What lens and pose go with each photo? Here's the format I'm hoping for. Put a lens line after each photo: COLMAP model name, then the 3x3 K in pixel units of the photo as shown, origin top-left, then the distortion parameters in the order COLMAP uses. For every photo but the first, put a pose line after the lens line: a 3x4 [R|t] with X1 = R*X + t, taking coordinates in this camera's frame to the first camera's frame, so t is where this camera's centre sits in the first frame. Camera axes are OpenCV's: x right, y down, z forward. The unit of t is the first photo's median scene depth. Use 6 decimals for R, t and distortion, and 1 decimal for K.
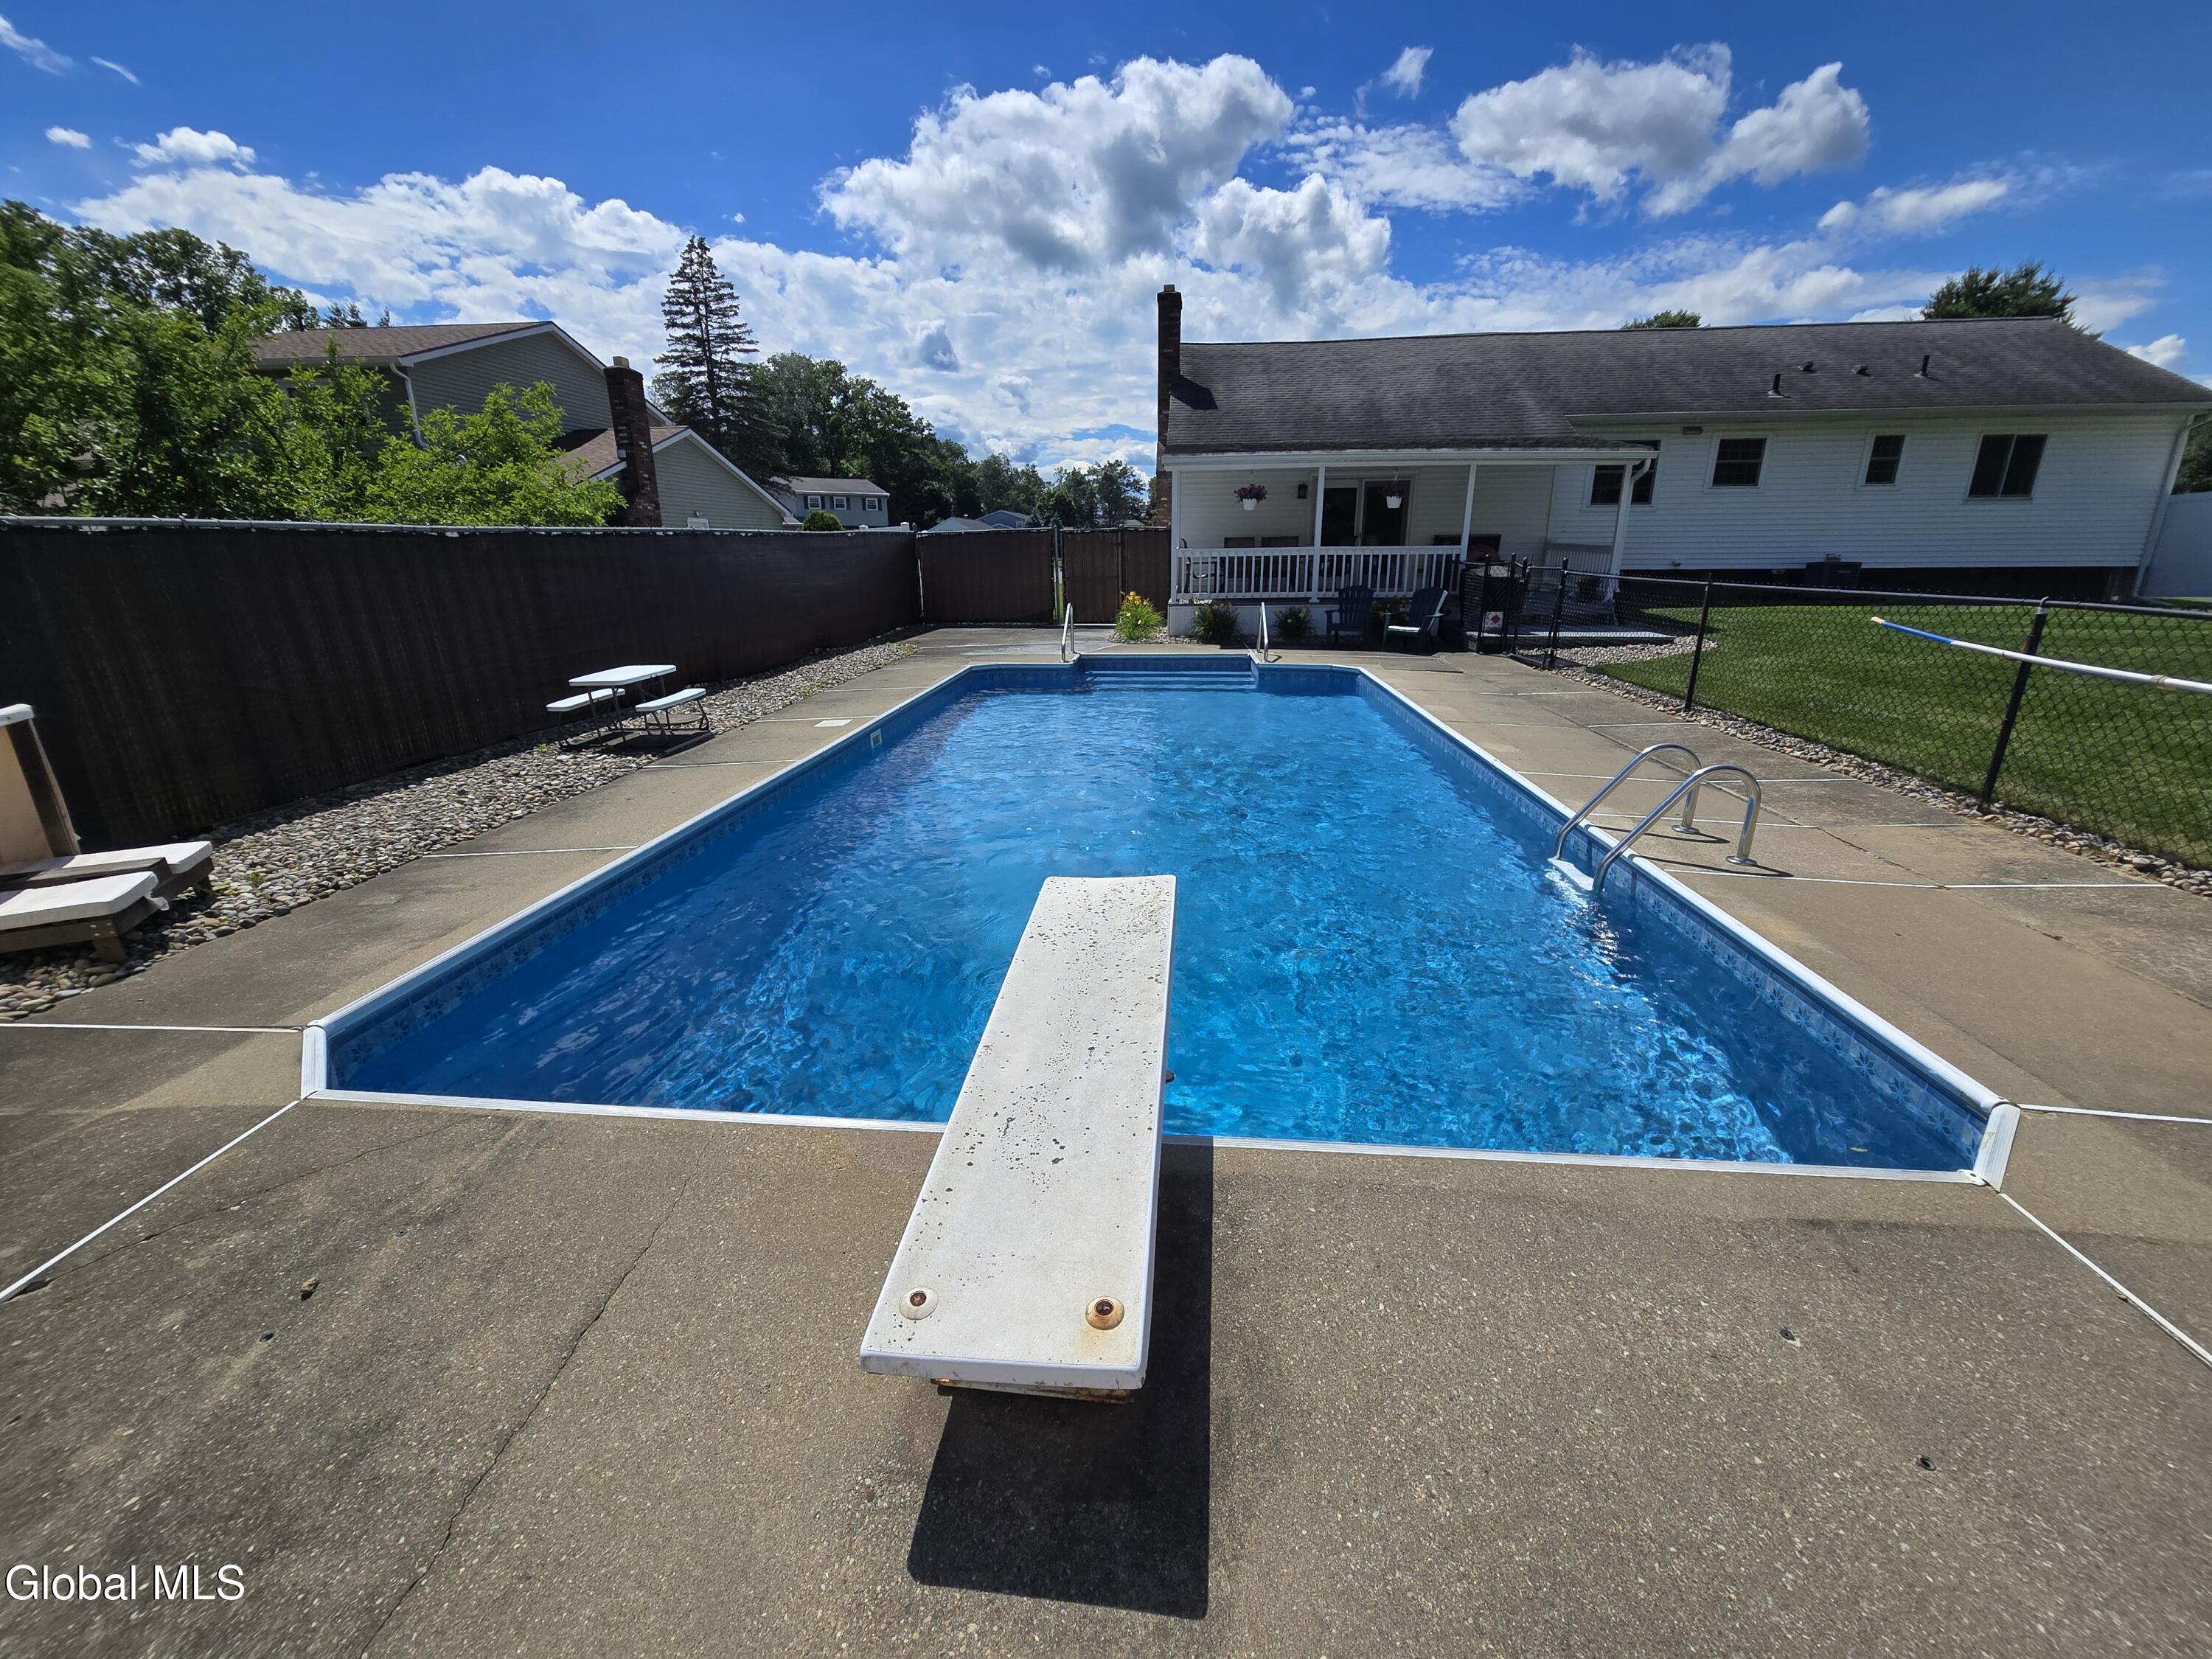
lens RADIAL K [[909.7, 0, 1106.1], [0, 909.7, 824.4], [0, 0, 1]] dist [0.003656, -0.000670]
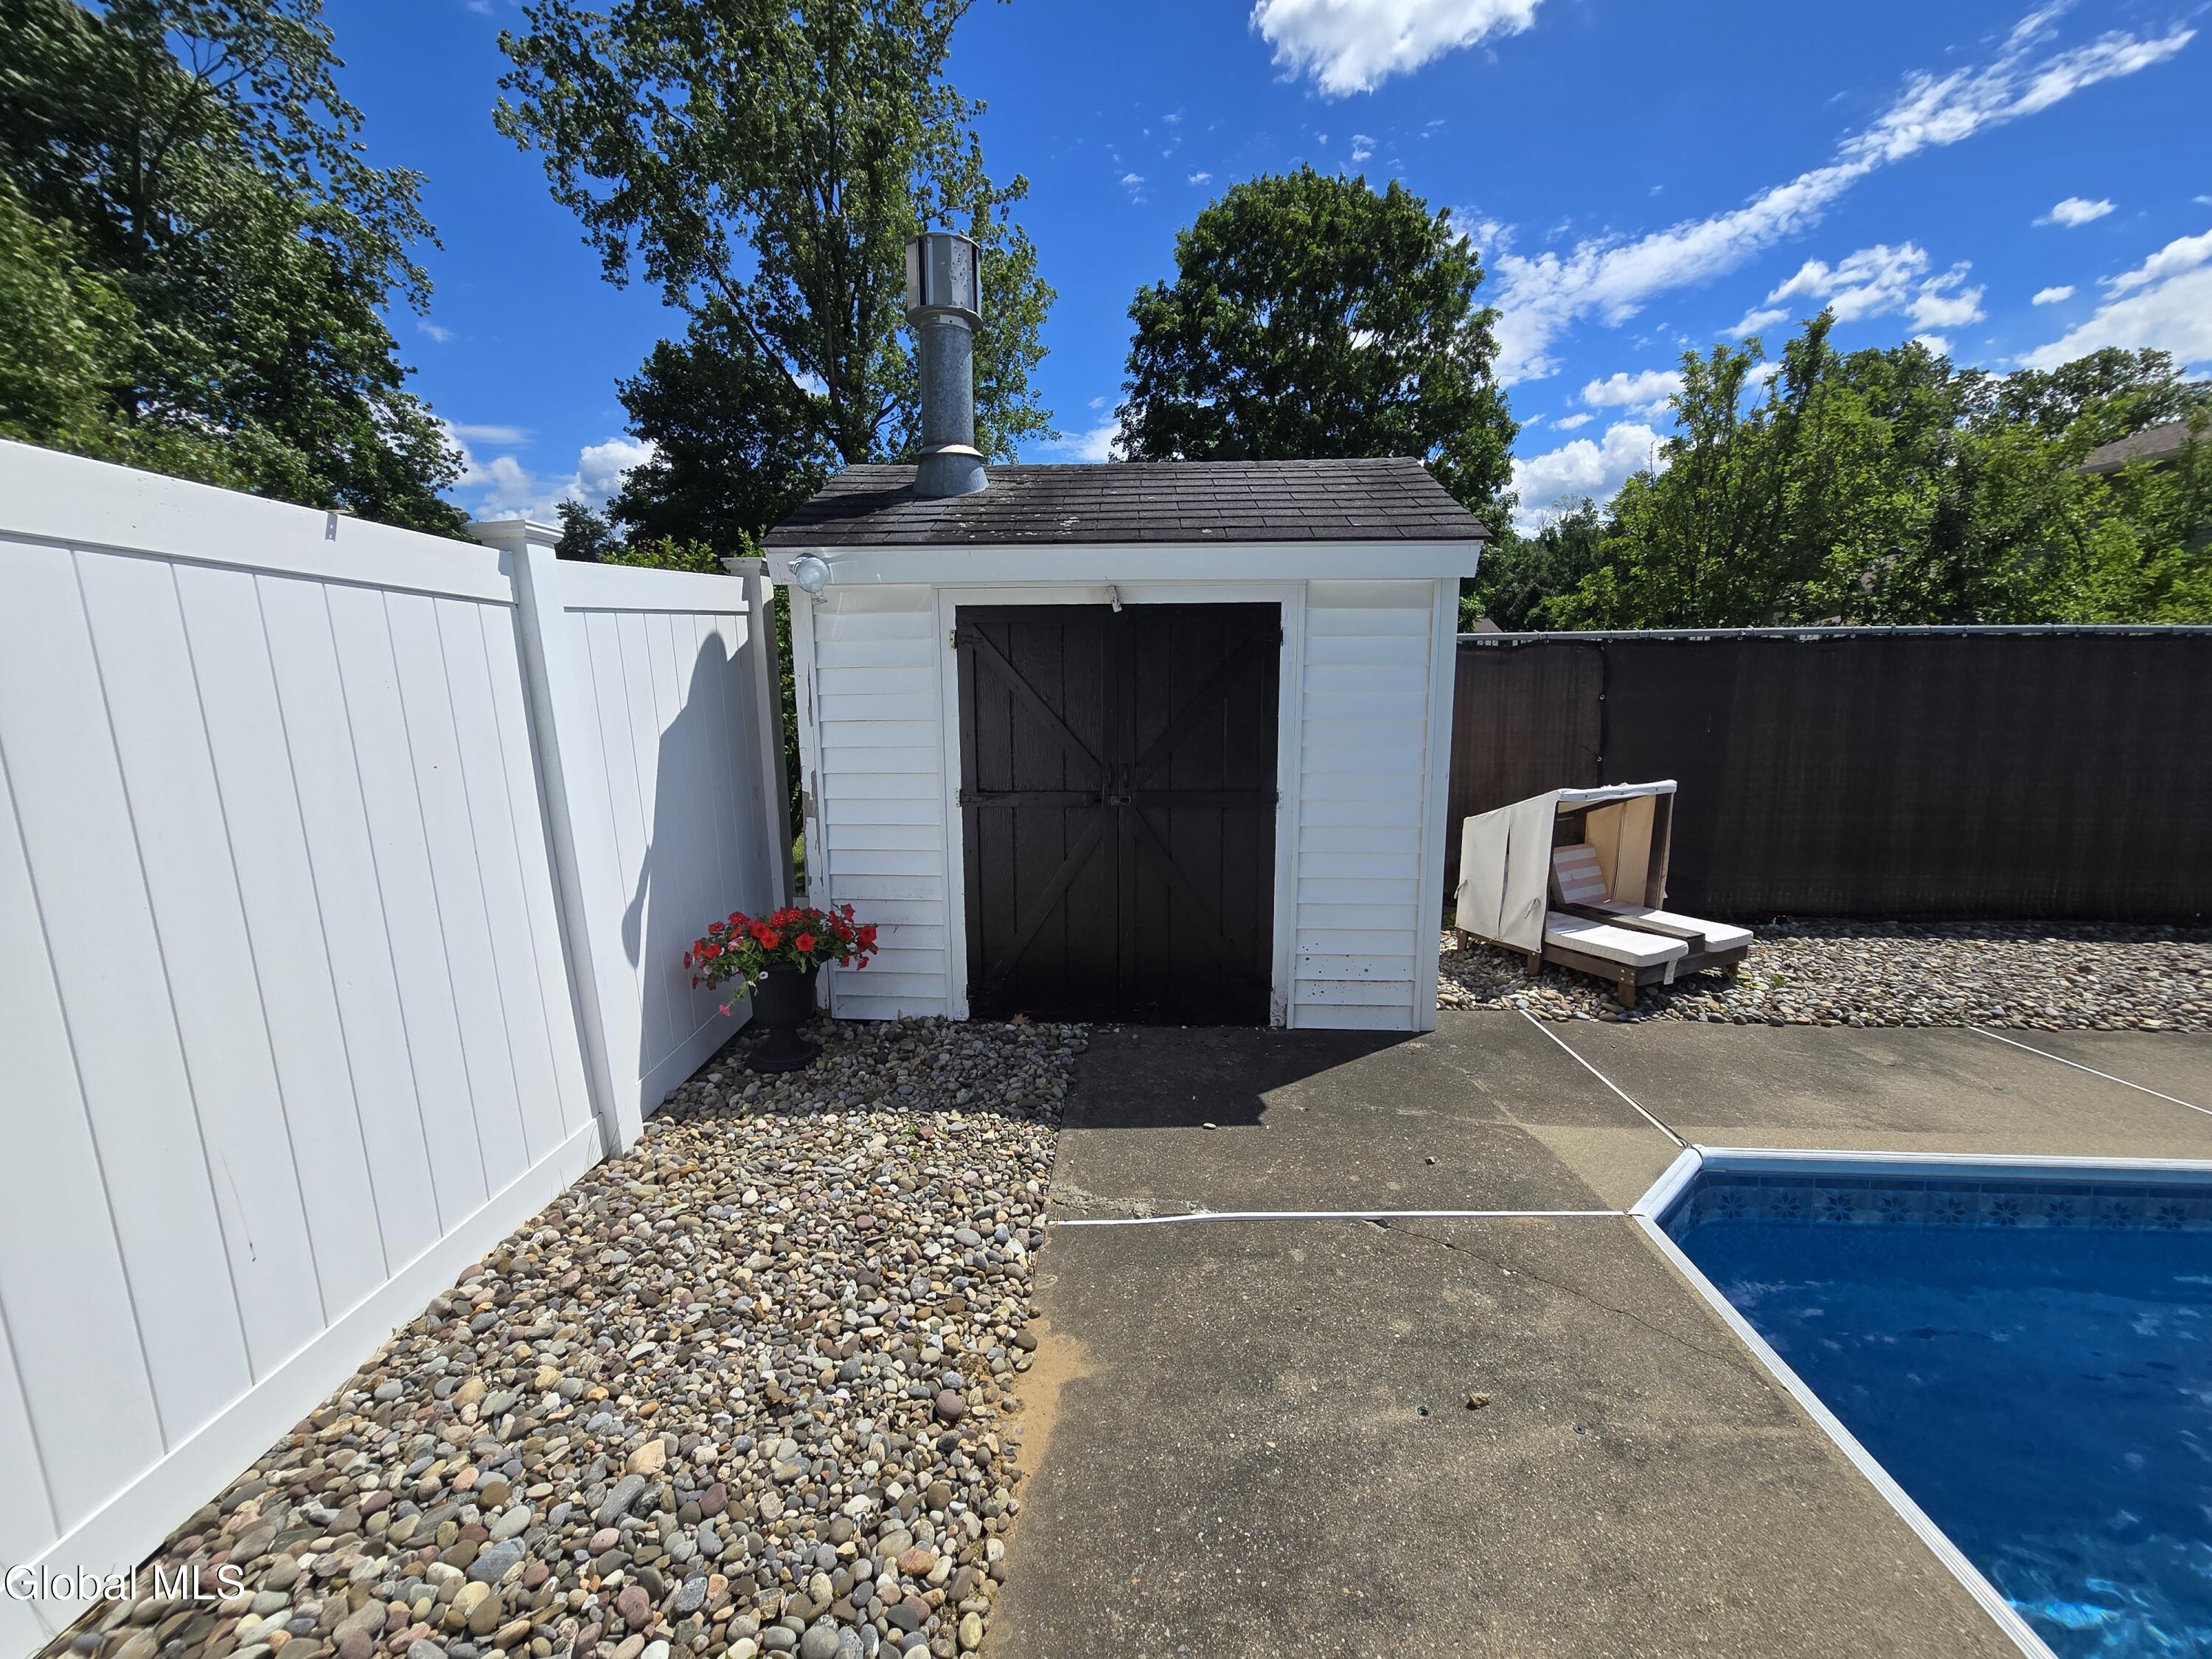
lens RADIAL K [[909.7, 0, 1105.8], [0, 909.7, 823.5], [0, 0, 1]] dist [0.003656, -0.000670]
pose [[0.040172, 0.173197, -0.984068, -0.032791], [-0.288975, 0.944789, 0.154487, -0.046745], [0.956493, 0.278165, 0.088004, 0.196215]]
